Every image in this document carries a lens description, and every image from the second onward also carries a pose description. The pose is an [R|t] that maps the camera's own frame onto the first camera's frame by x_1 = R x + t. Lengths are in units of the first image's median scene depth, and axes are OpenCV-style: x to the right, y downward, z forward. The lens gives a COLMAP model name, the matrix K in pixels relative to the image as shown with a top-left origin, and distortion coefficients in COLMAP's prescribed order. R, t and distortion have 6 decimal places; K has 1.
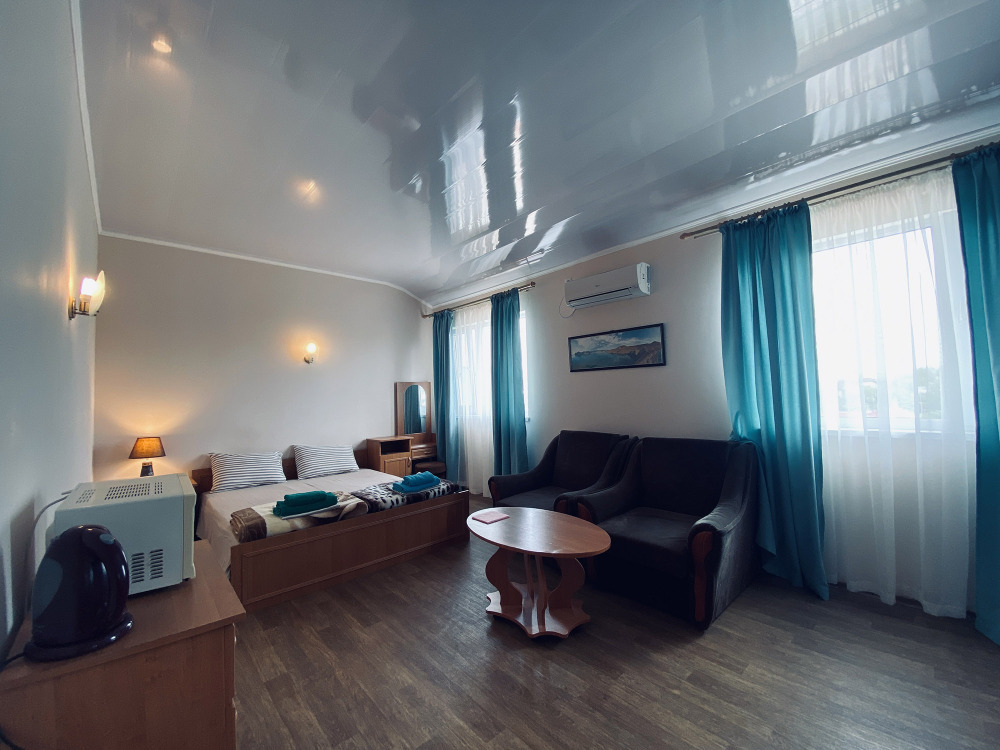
lens RADIAL K [[405.8, 0, 506.0], [0, 405.8, 374.3], [0, 0, 1]] dist [0.010640, -0.014685]
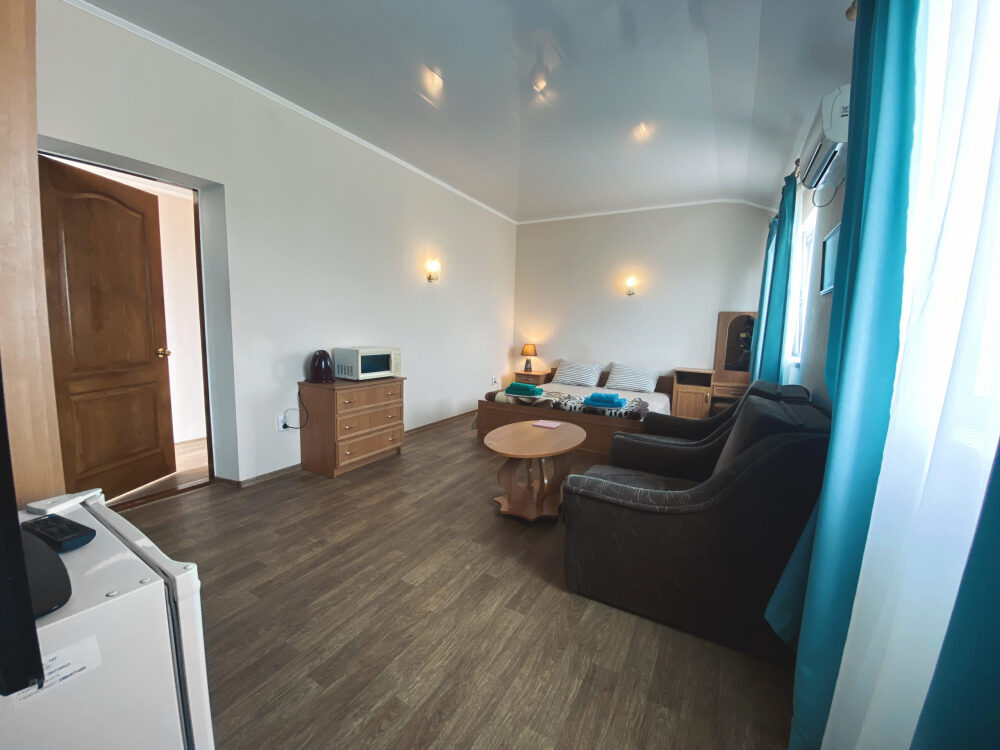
lens RADIAL K [[405.8, 0, 493.1], [0, 405.8, 373.3], [0, 0, 1]] dist [0.010640, -0.014685]
pose [[0.286469, 0.143939, -0.947215, 0.761342], [0.012767, 0.987989, 0.153996, 0.011629], [0.958004, -0.056209, 0.281191, 0.383839]]
